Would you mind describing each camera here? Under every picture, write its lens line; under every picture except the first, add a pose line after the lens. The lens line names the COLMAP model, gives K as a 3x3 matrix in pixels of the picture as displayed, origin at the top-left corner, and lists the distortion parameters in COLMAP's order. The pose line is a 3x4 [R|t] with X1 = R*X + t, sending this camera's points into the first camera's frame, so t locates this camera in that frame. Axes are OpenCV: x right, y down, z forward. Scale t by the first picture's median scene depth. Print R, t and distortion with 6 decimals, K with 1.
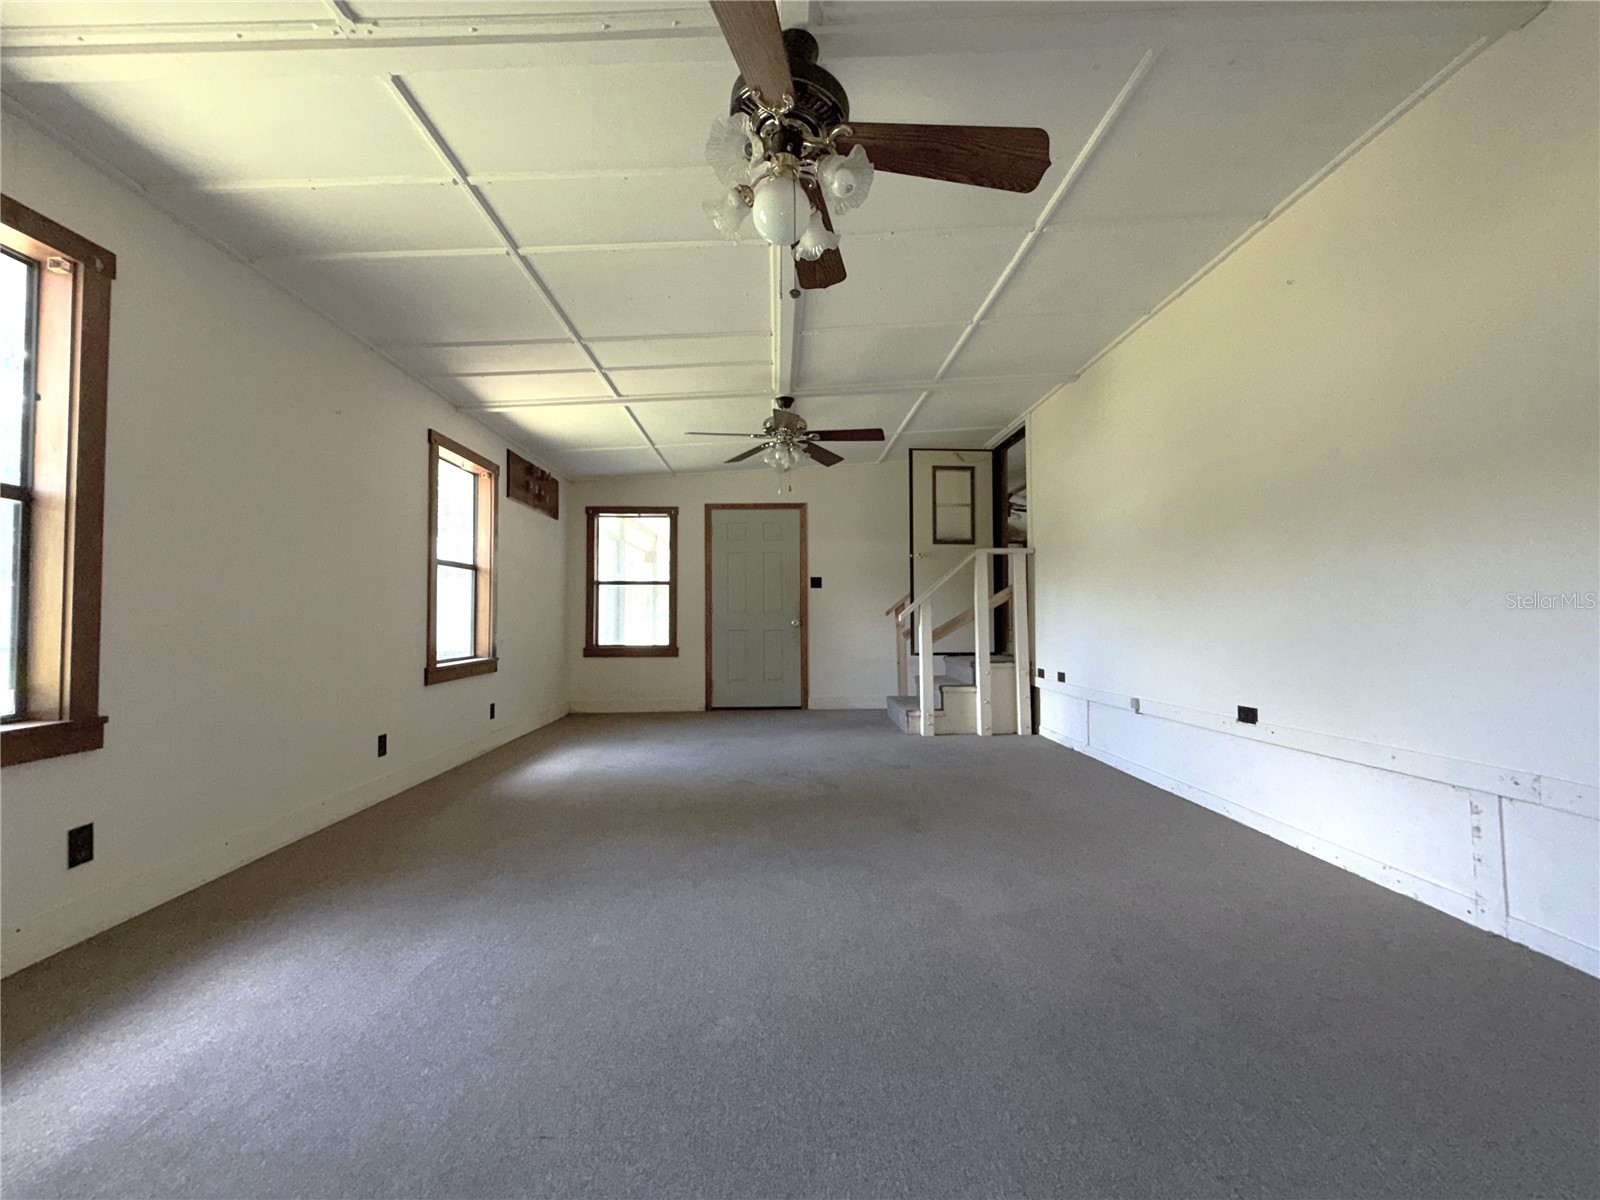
lens RADIAL K [[640.3, 0, 796.6], [0, 640.3, 598.5], [0, 0, 1]] dist [-0.000009, -0.000066]
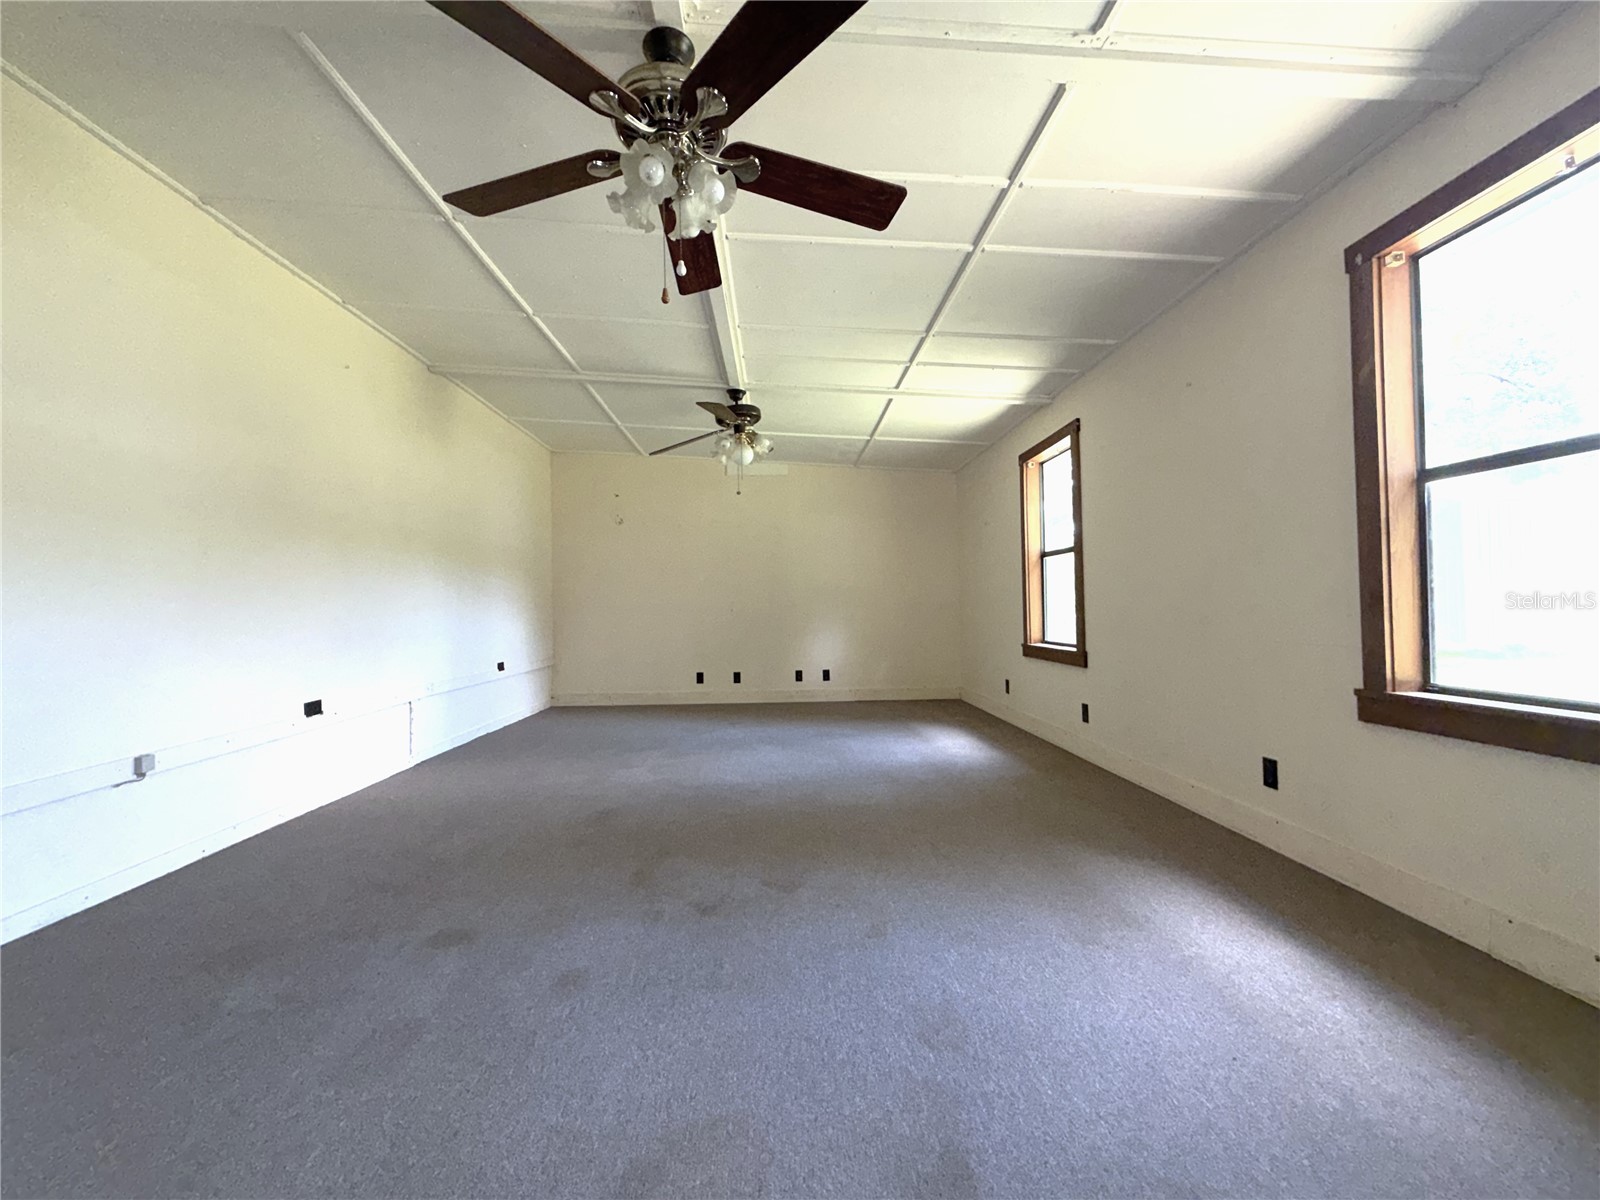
lens RADIAL K [[640.3, 0, 796.6], [0, 640.3, 598.5], [0, 0, 1]] dist [-0.000009, -0.000066]
pose [[-0.999678, 0.020941, -0.014331, -0.120879], [0.021666, 0.998387, -0.052470, 0.068274], [0.013209, -0.052763, -0.998520, 2.127963]]
